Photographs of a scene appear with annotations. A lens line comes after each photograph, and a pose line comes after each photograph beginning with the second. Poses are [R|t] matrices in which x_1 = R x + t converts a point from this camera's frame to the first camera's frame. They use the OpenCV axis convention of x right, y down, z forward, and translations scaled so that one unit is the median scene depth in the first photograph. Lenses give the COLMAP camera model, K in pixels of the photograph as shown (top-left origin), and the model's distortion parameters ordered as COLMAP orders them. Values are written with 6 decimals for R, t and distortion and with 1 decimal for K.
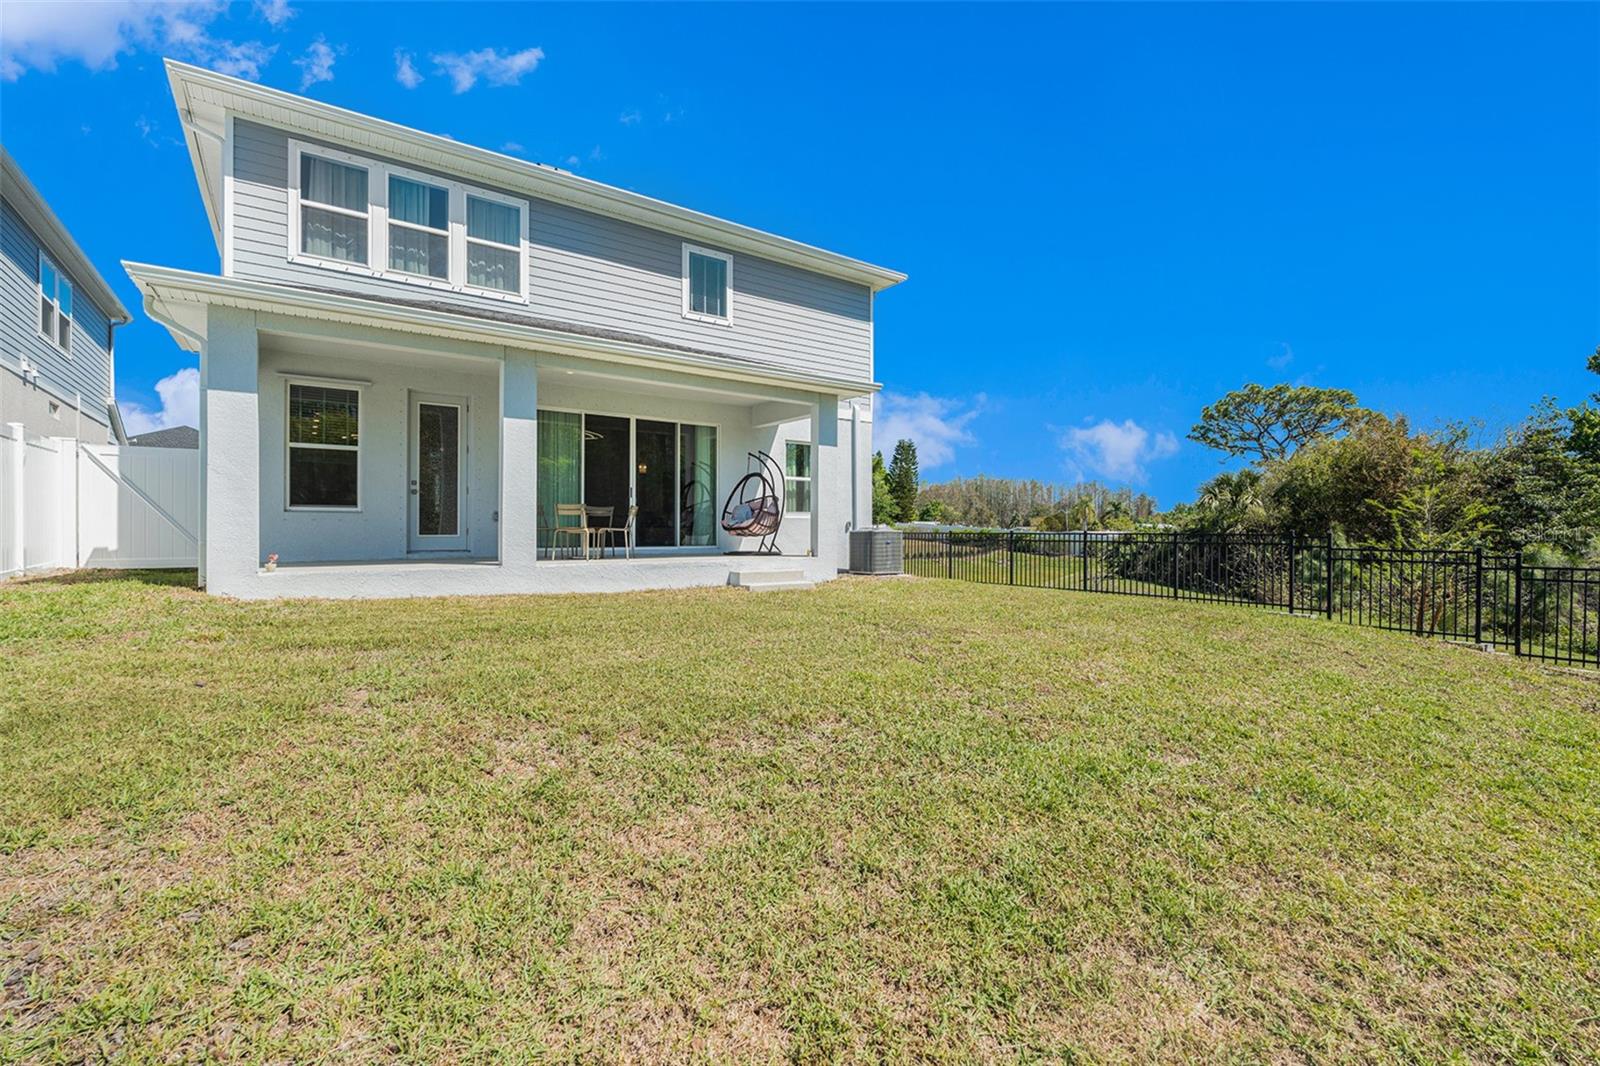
lens RADIAL K [[713.5, 0, 800.0], [0, 713.5, 533.0], [0, 0, 1]] dist [0.002256, 0.000268]
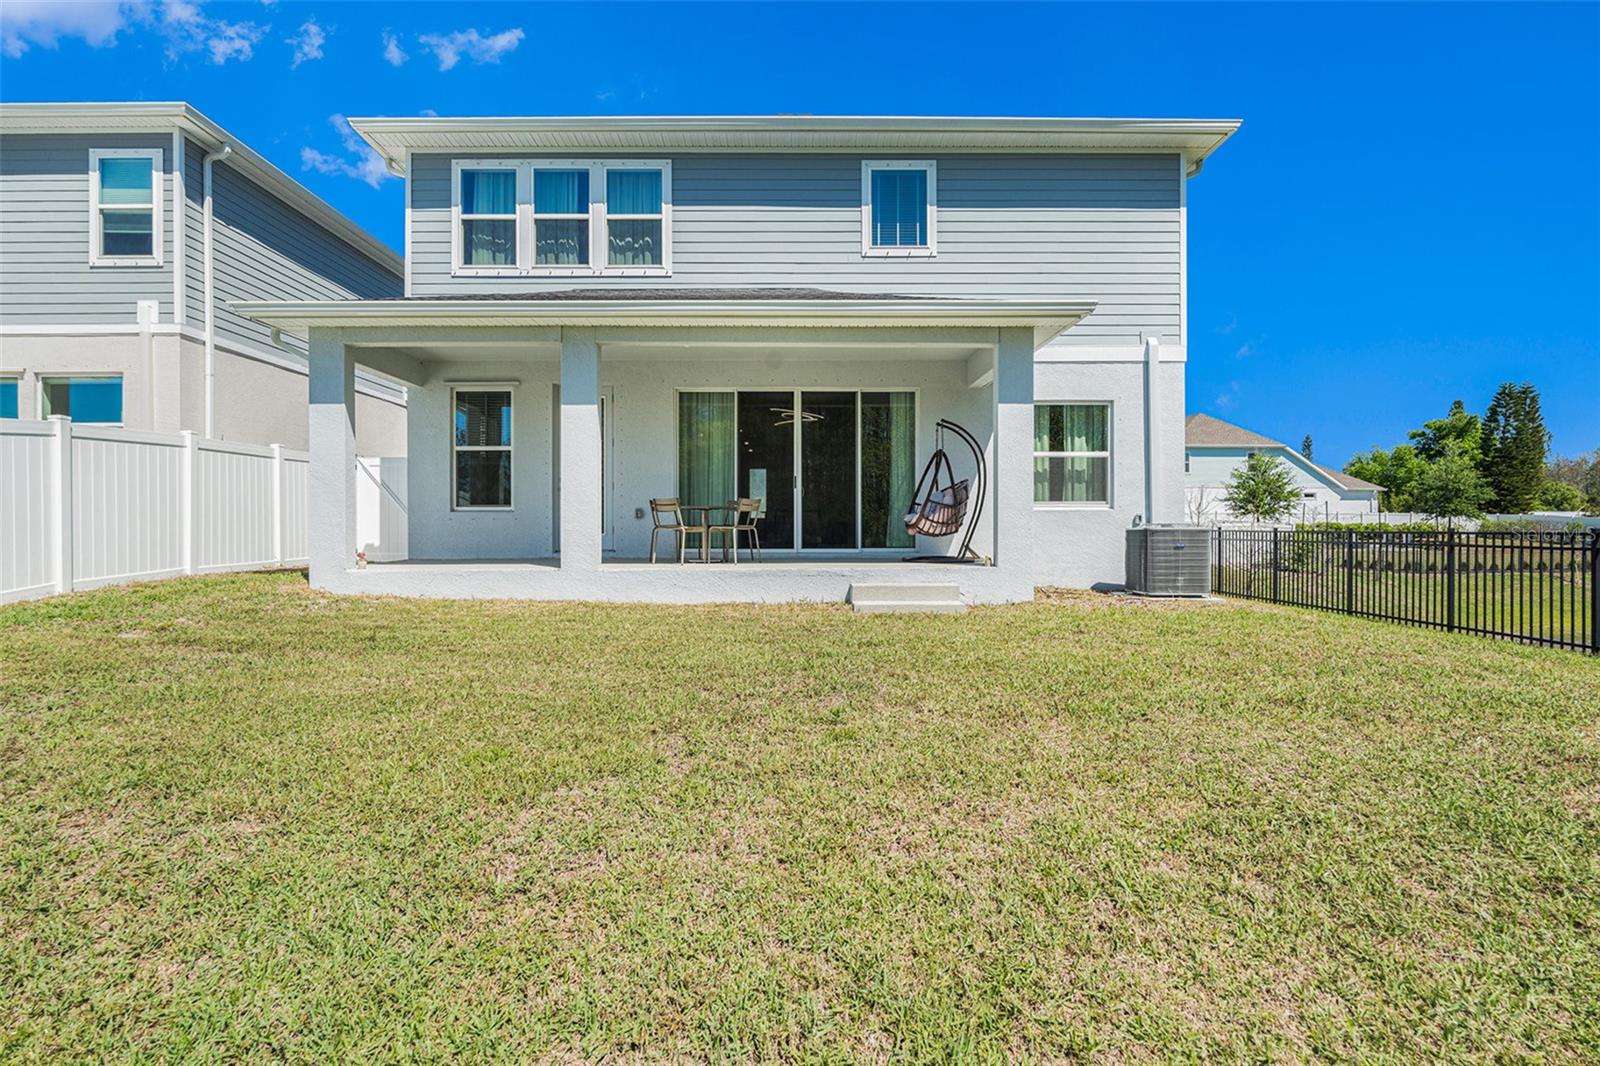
lens RADIAL K [[827.7, 0, 804.7], [0, 827.7, 529.6], [0, 0, 1]] dist [-0.001677, -0.000520]
pose [[0.814081, -0.001059, -0.580751, 0.351759], [0.000861, 0.999999, -0.000615, -0.002172], [0.580751, 0.000001, 0.814081, 0.254187]]
